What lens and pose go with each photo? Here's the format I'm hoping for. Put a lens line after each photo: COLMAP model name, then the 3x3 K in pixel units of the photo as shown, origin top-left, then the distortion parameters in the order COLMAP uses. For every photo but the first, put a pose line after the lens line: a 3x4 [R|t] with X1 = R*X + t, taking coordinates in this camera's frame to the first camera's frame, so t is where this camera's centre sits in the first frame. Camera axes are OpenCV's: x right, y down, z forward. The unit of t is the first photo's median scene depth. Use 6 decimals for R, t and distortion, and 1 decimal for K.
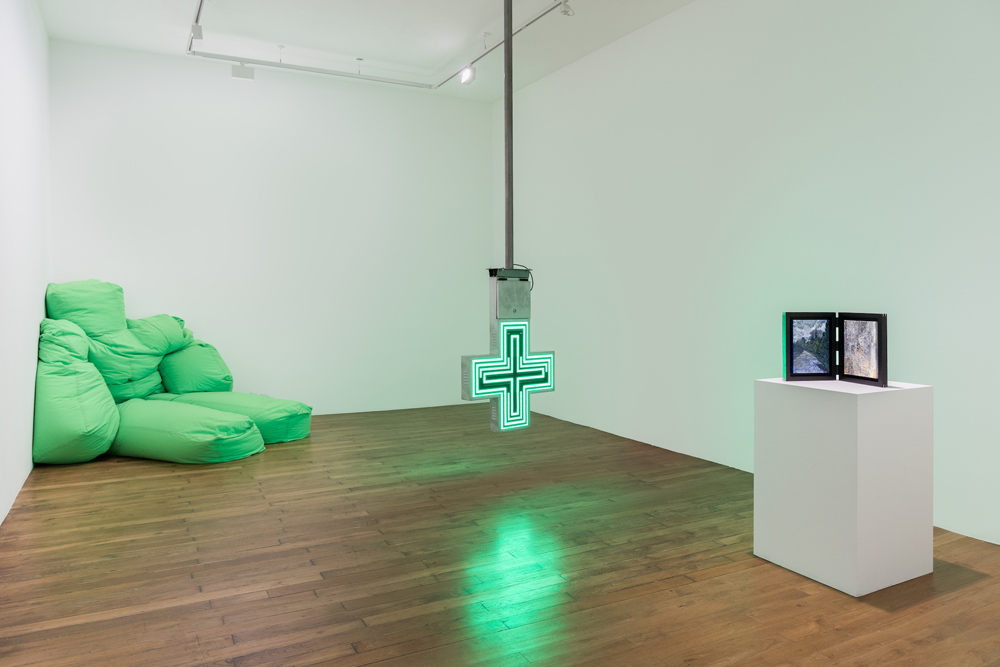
lens RADIAL K [[700.7, 0, 502.2], [0, 700.7, 335.3], [0, 0, 1]] dist [-0.001082, -0.002074]
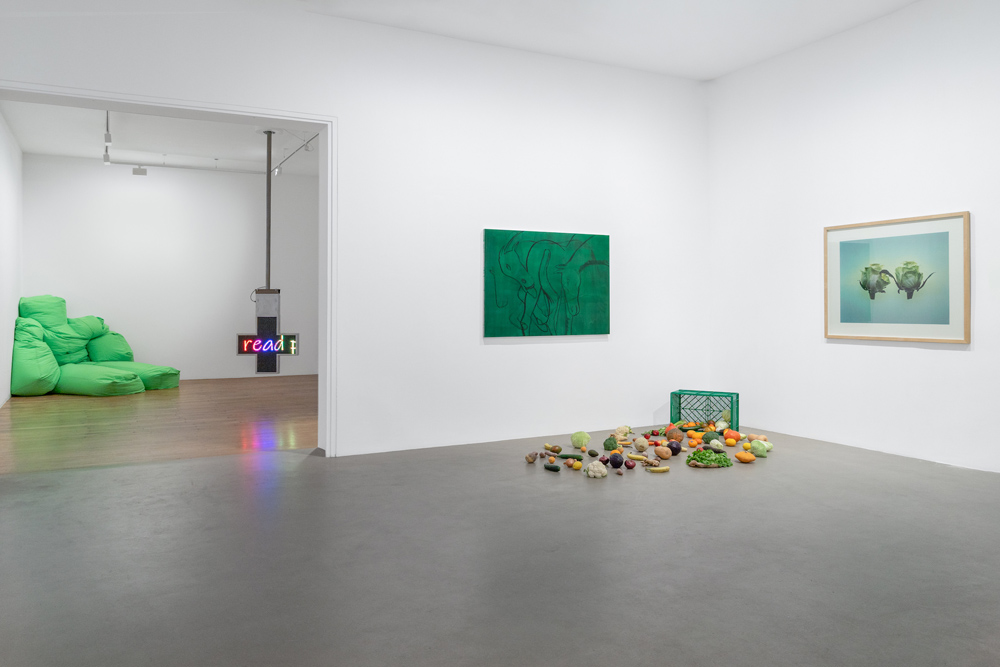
lens RADIAL K [[700.7, 0, 497.8], [0, 700.7, 325.7], [0, 0, 1]] dist [-0.001082, -0.002074]
pose [[0.999723, -0.005745, 0.022830, 0.499381], [0.006387, 0.999584, -0.028130, 0.052595], [-0.022659, 0.028268, 0.999344, -0.767630]]
